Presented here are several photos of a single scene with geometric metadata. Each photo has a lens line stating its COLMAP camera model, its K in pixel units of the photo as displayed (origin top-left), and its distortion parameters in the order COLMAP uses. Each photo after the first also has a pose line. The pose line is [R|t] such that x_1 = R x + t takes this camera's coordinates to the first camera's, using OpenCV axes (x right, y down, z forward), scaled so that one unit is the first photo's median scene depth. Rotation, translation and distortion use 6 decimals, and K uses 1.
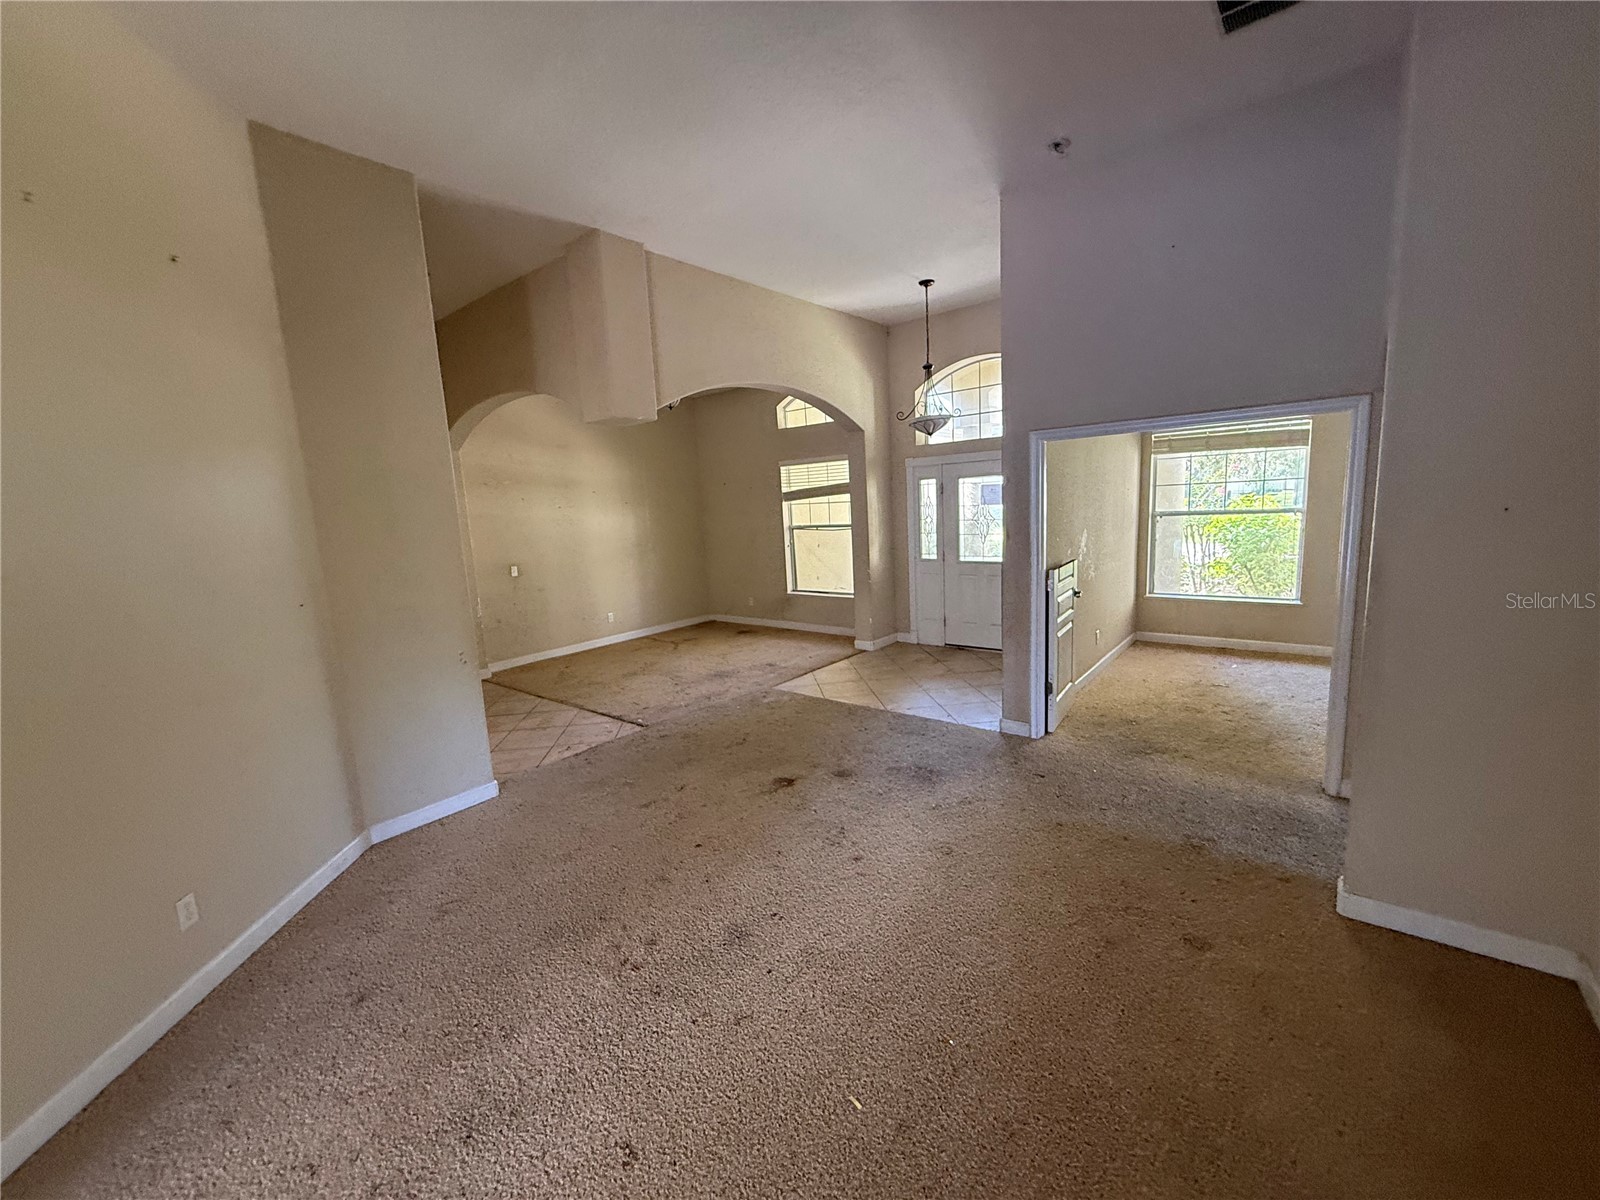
lens RADIAL K [[633.8, 0, 799.3], [0, 633.8, 598.5], [0, 0, 1]] dist [0.001075, 0.000753]
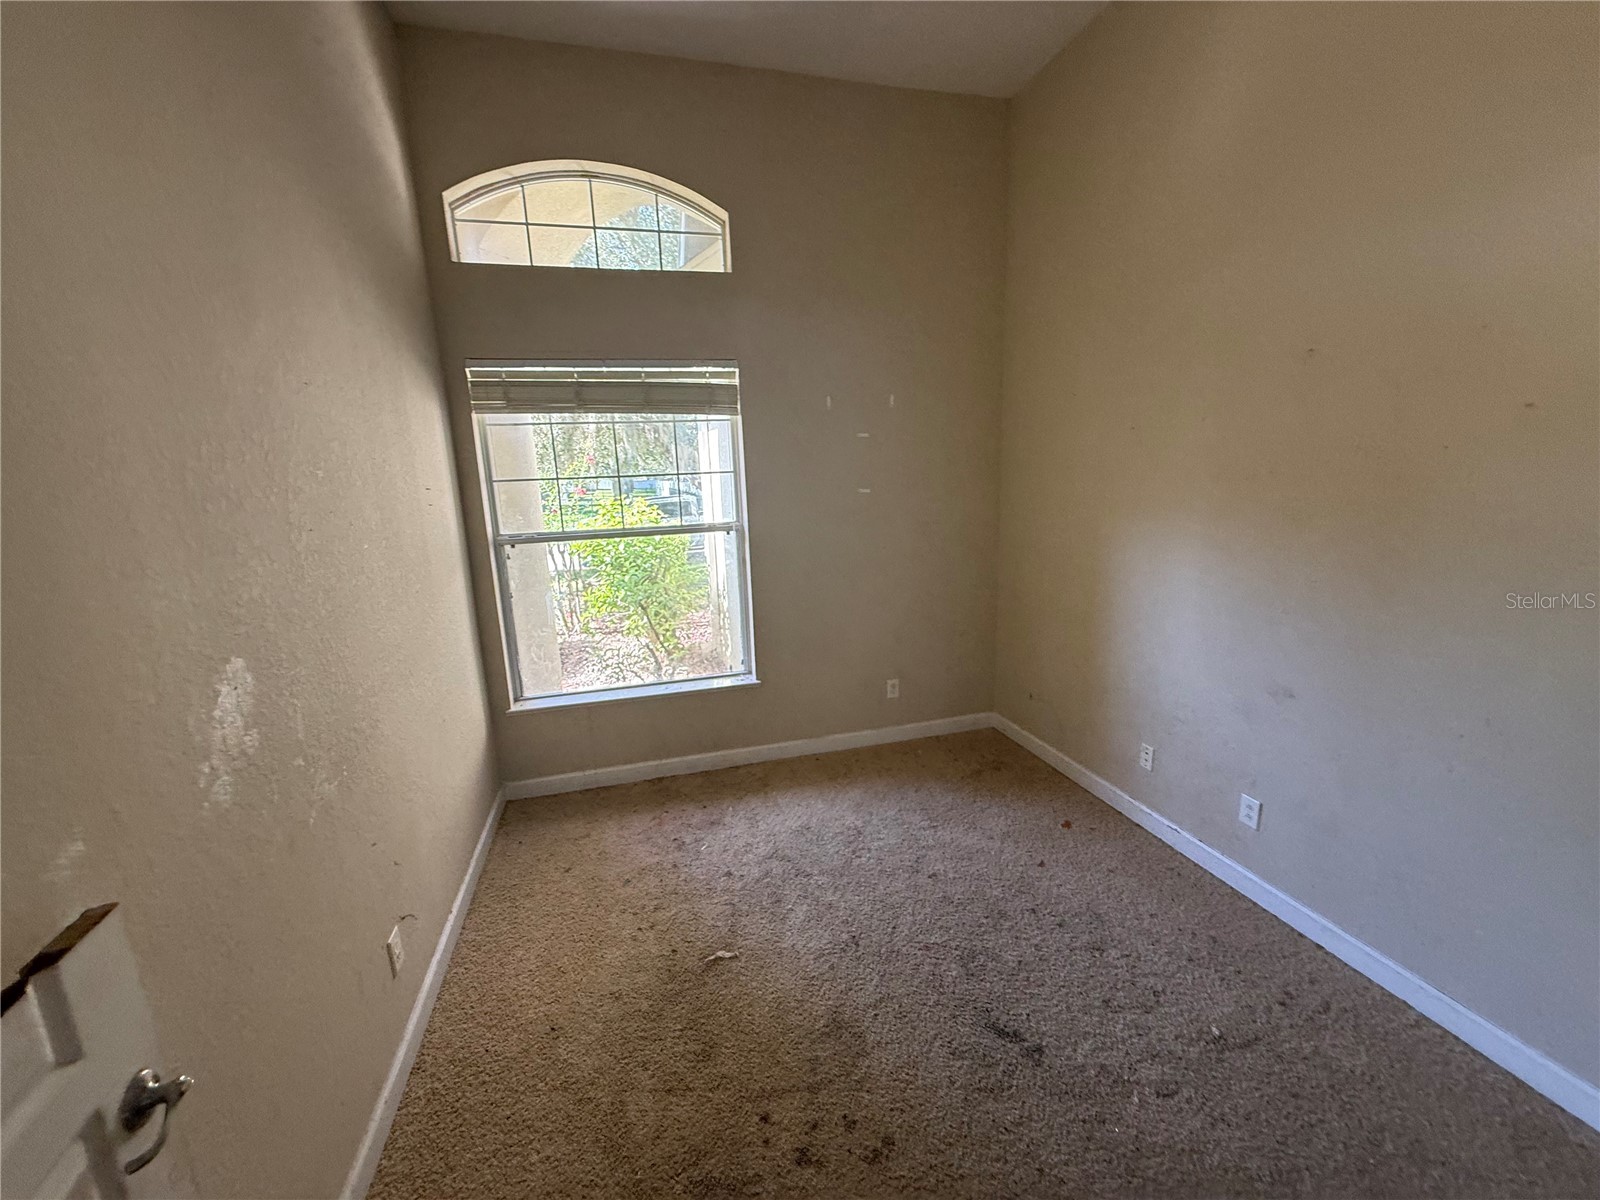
lens RADIAL K [[633.8, 0, 798.5], [0, 633.8, 599.3], [0, 0, 1]] dist [0.001075, 0.000753]
pose [[0.582861, -0.131220, 0.801907, 0.312517], [0.133681, 0.988913, 0.064656, -0.093329], [-0.801500, 0.069514, 0.593940, 0.555354]]
